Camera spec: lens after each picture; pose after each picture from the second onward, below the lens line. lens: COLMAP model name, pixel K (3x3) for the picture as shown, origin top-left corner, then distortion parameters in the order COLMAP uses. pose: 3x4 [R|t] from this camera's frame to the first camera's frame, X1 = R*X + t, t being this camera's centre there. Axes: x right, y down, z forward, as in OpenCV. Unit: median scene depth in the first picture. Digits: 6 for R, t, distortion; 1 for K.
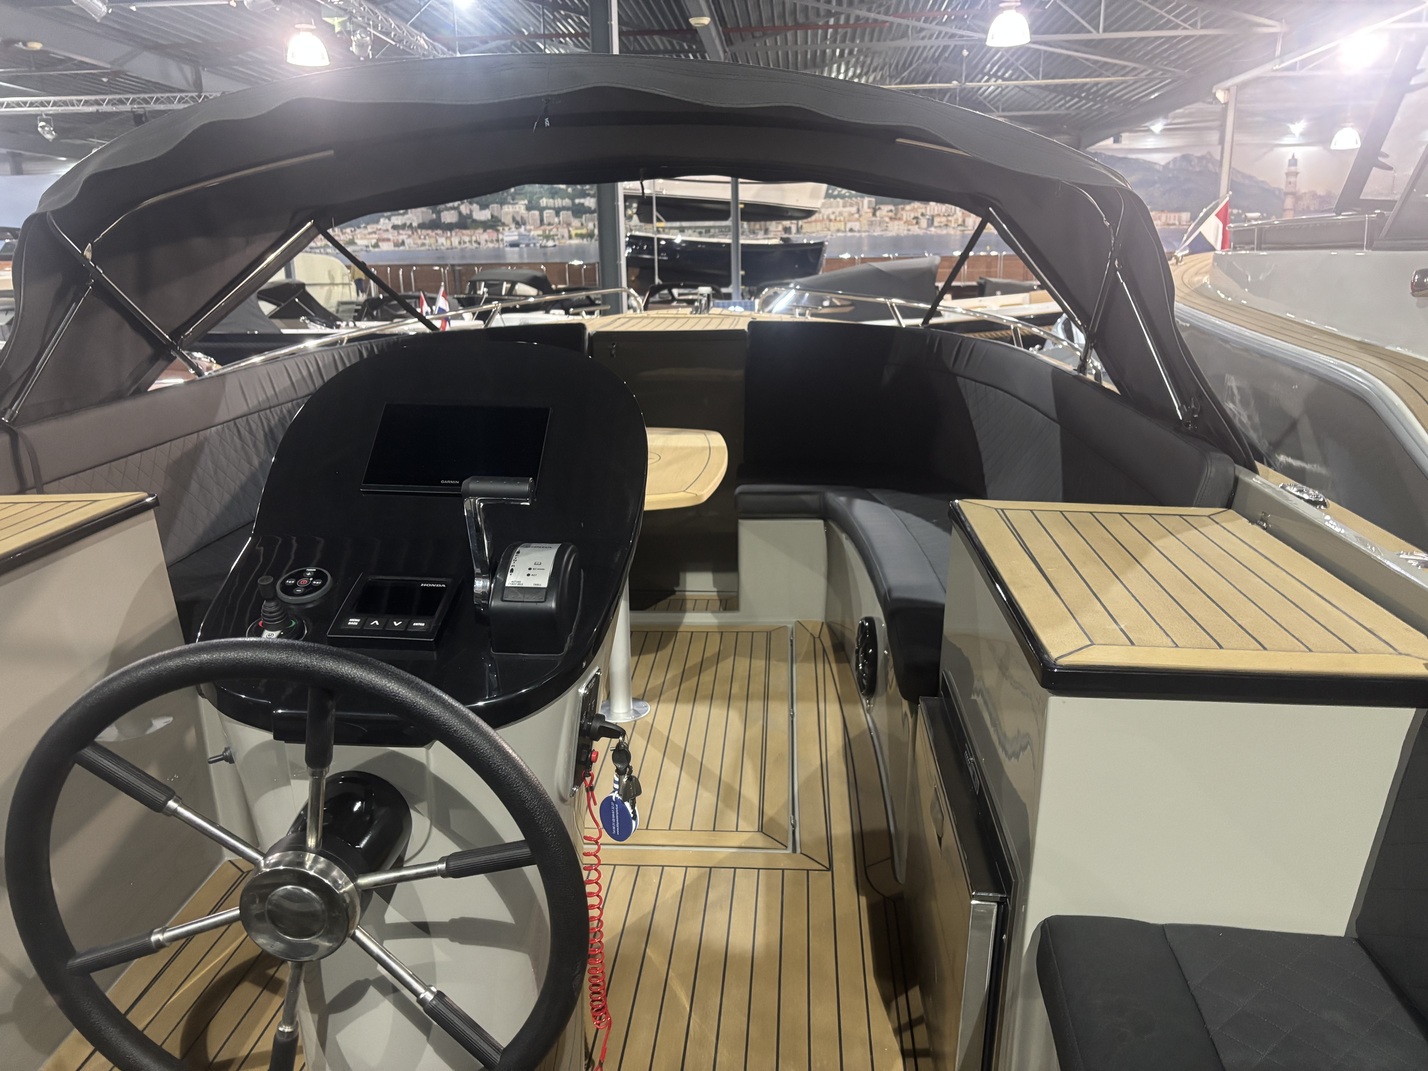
lens RADIAL K [[1082.4, 0, 707.2], [0, 1082.4, 532.9], [0, 0, 1]] dist [0.042834, -0.047438]
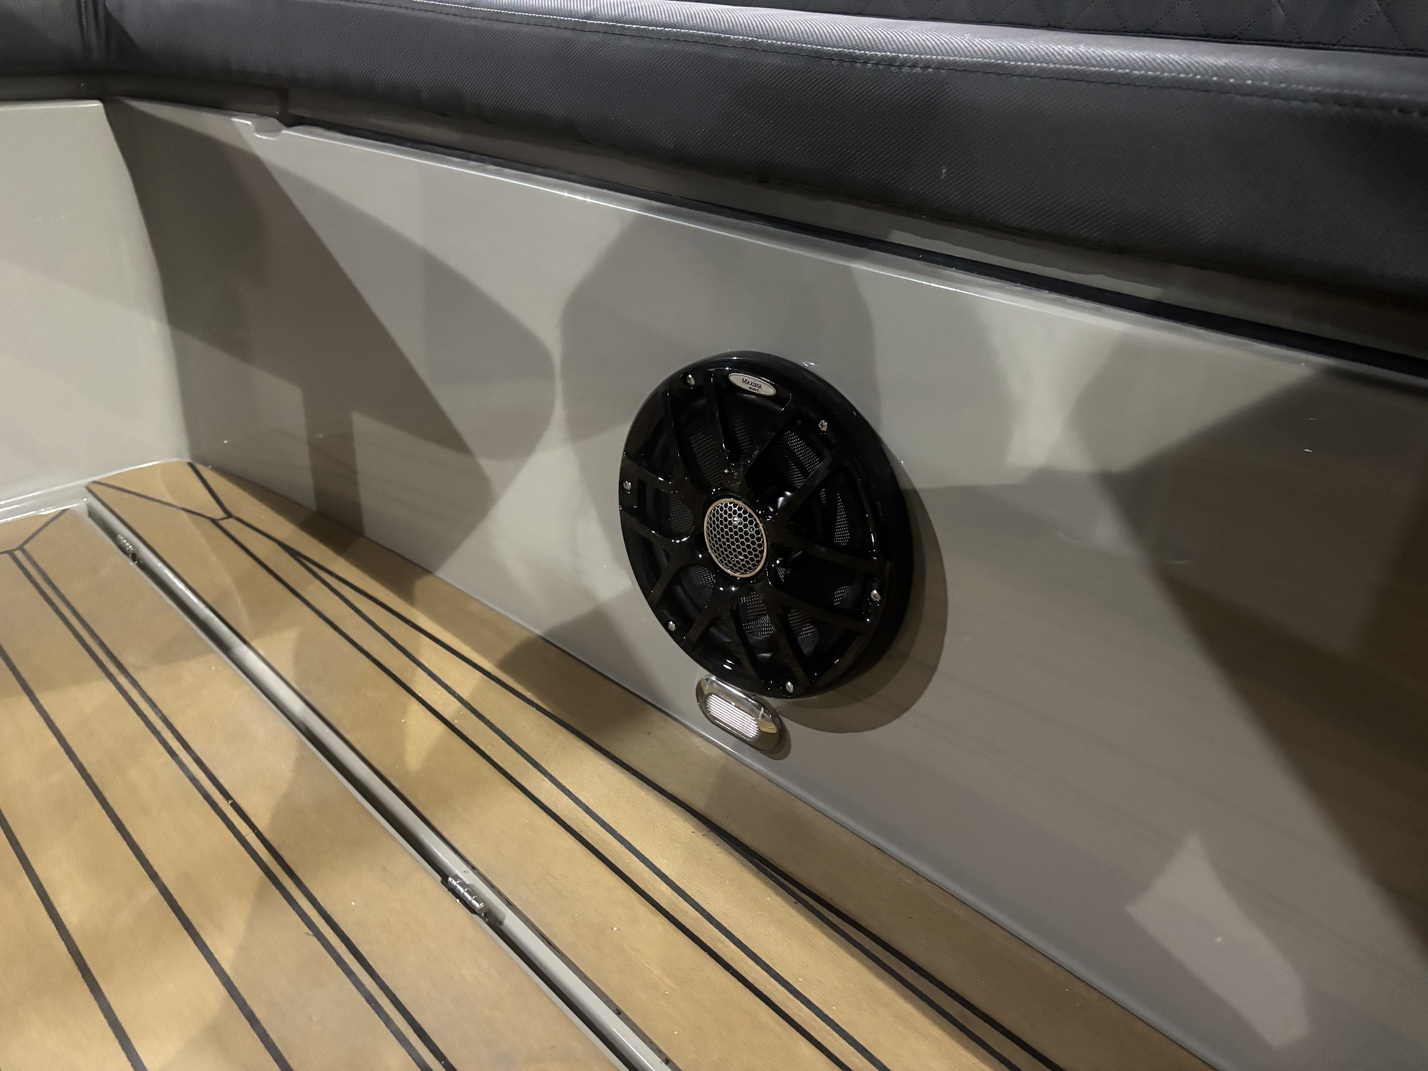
lens RADIAL K [[1082.4, 0, 708.9], [0, 1082.4, 526.7], [0, 0, 1]] dist [0.042834, -0.047438]
pose [[0.663727, -0.299767, 0.685278, -0.013526], [0.159791, 0.951854, 0.261612, 0.050459], [-0.730707, -0.064138, 0.679672, 0.818212]]
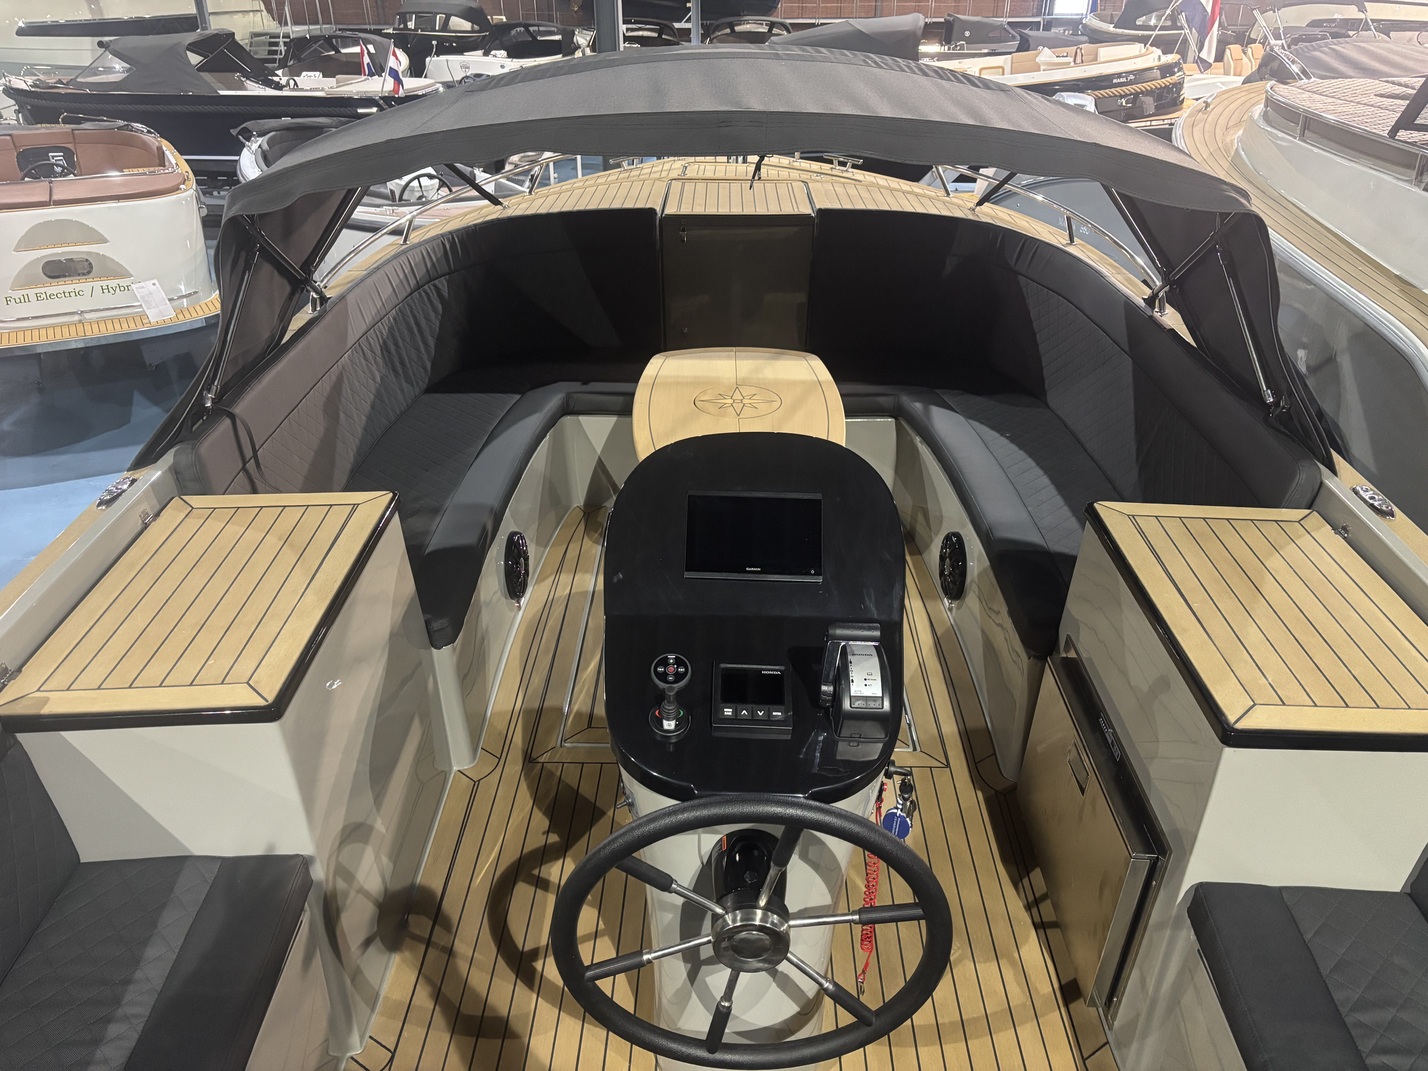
lens RADIAL K [[1082.4, 0, 710.7], [0, 1082.4, 548.3], [0, 0, 1]] dist [0.042834, -0.047438]
pose [[0.998091, -0.016103, 0.059630, -0.173317], [0.001029, 0.969621, 0.244612, -0.180951], [-0.061757, -0.244083, 0.967786, -0.099342]]
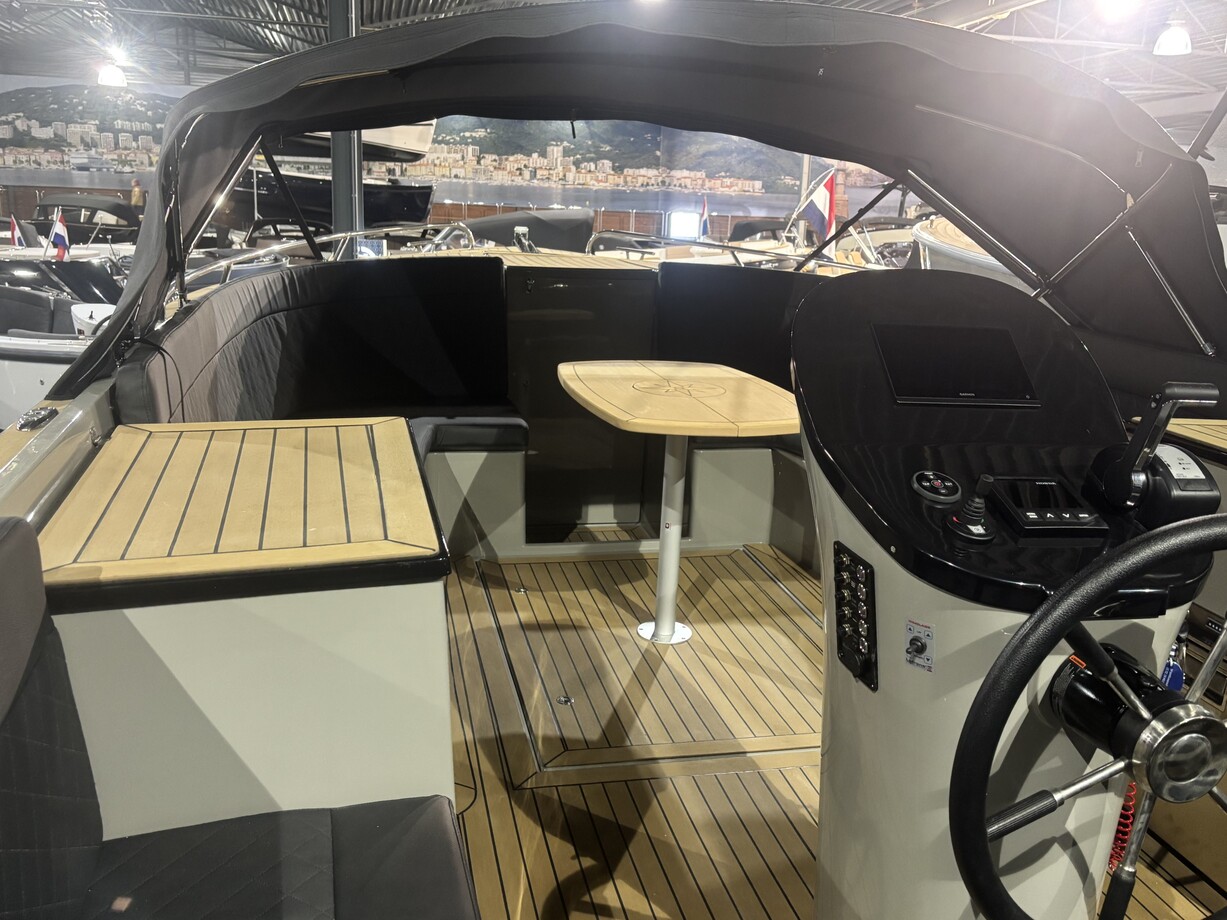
lens RADIAL K [[1083.7, 0, 617.9], [0, 1083.7, 456.4], [0, 0, 1]] dist [0.052174, -0.069052]
pose [[0.950301, -0.017269, 0.310852, -0.439905], [0.023855, 0.999564, -0.017399, 0.012678], [-0.310416, 0.023950, 0.950299, 0.029008]]
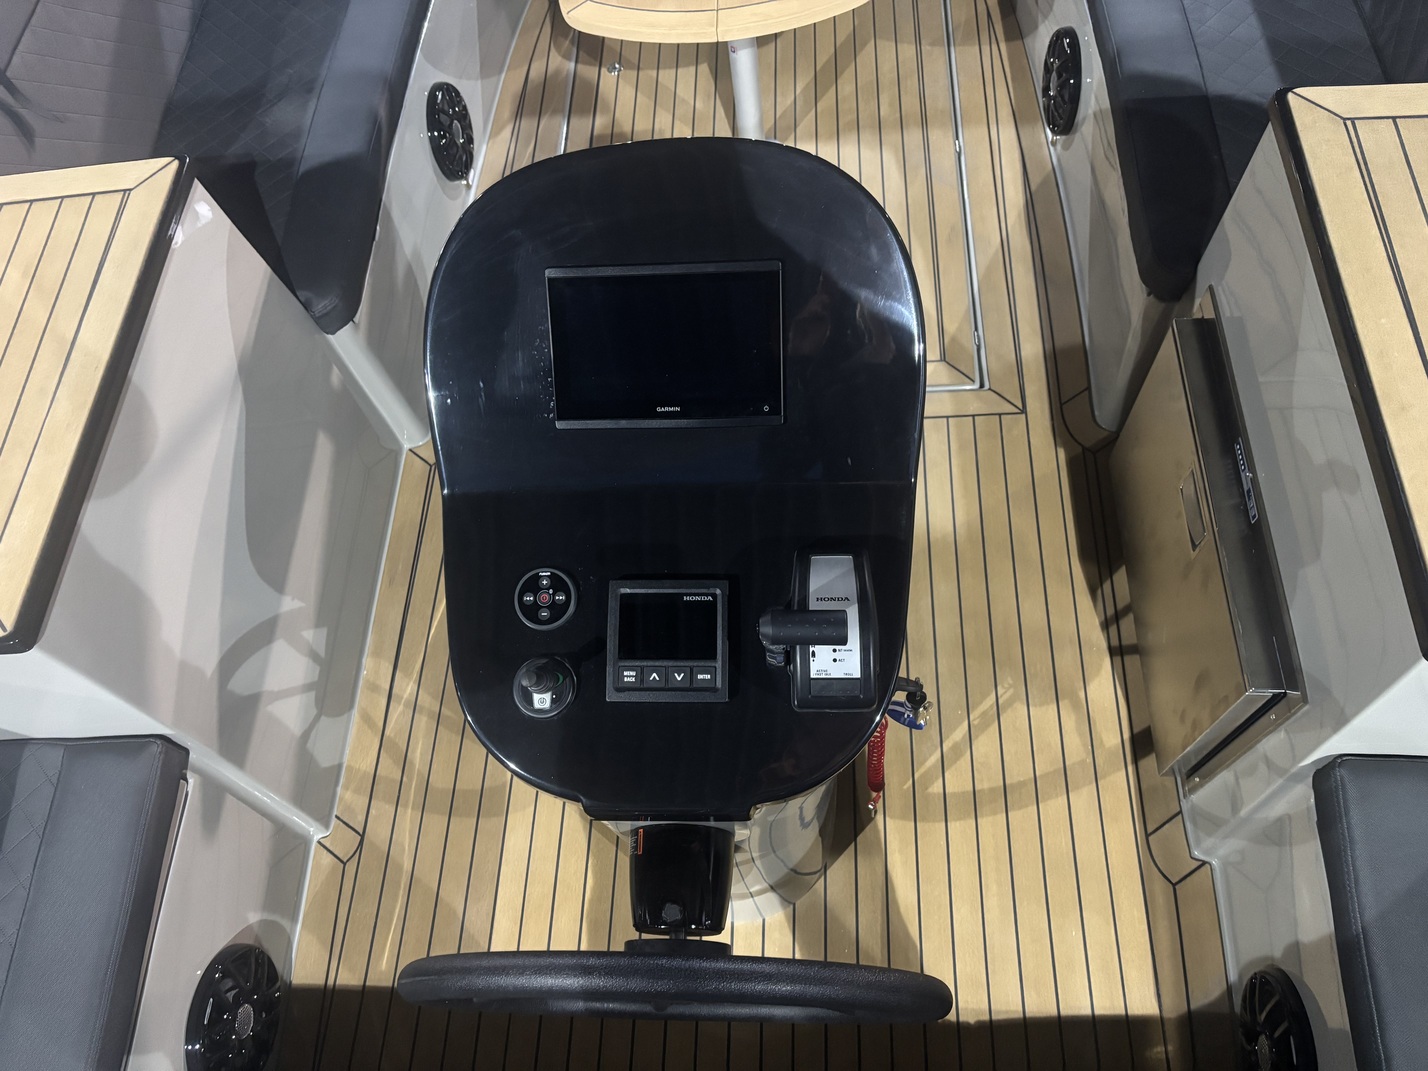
lens RADIAL K [[1082.4, 0, 707.5], [0, 1082.4, 532.7], [0, 0, 1]] dist [0.042834, -0.047438]
pose [[0.993846, -0.082830, -0.073552, -0.077386], [0.110433, 0.688855, 0.716438, -0.253034], [-0.008676, -0.720151, 0.693763, 0.195605]]
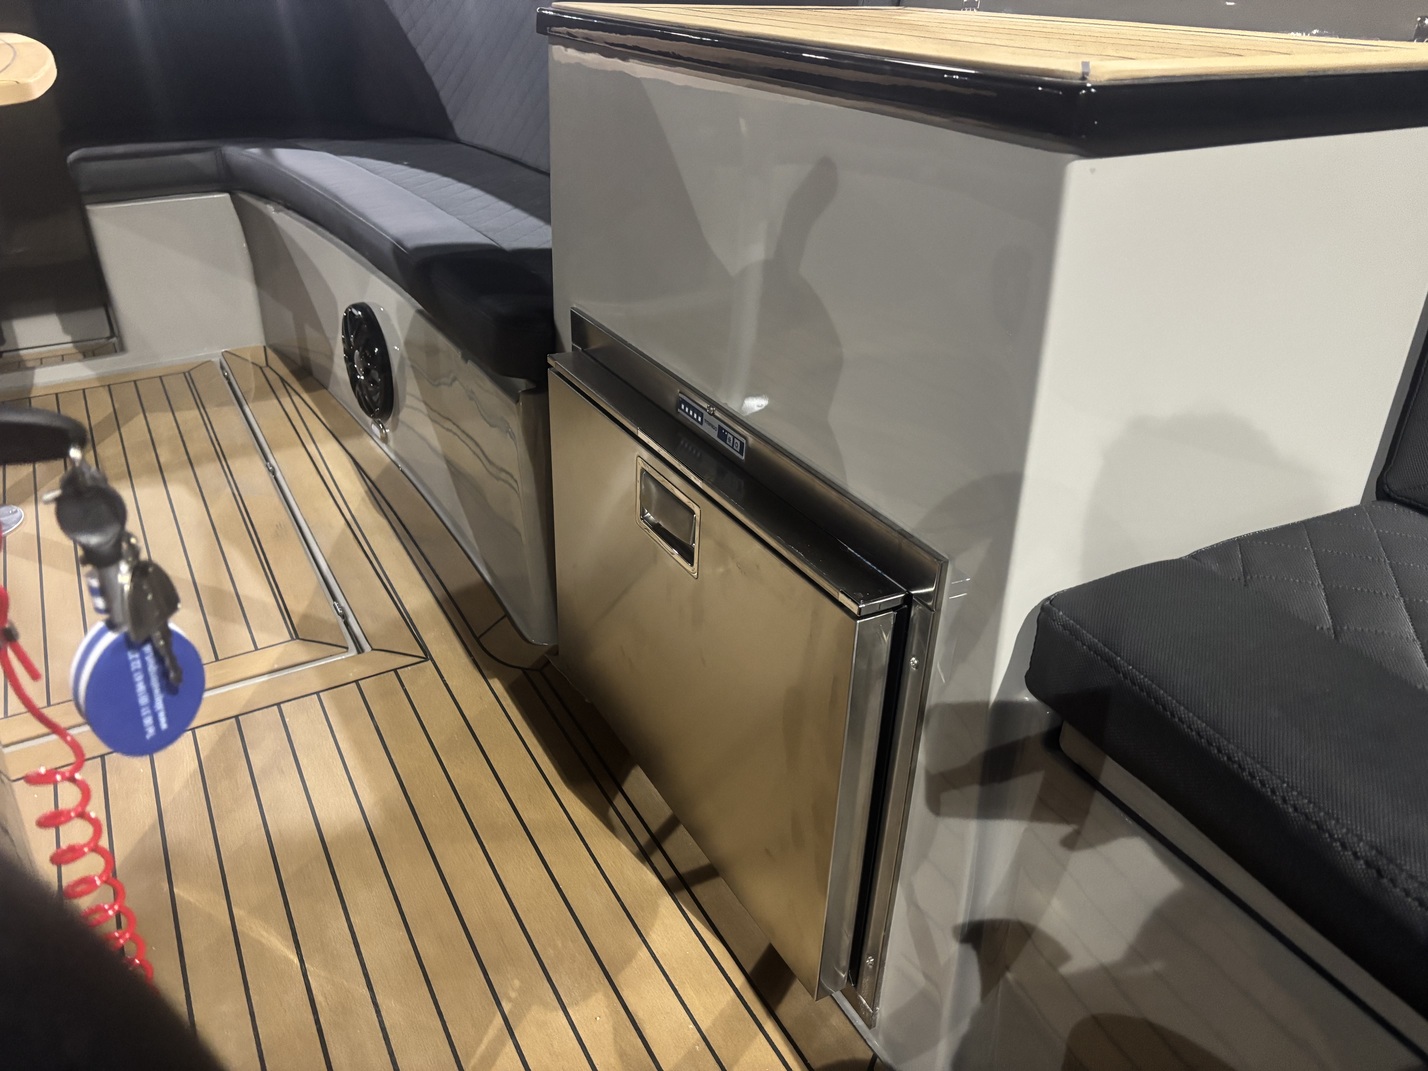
lens RADIAL K [[1082.4, 0, 719.9], [0, 1082.4, 540.8], [0, 0, 1]] dist [0.042834, -0.047438]
pose [[0.829927, -0.253236, 0.497083, -0.037917], [0.134823, 0.955669, 0.261761, 0.069063], [-0.541335, -0.150225, 0.827278, 0.276382]]
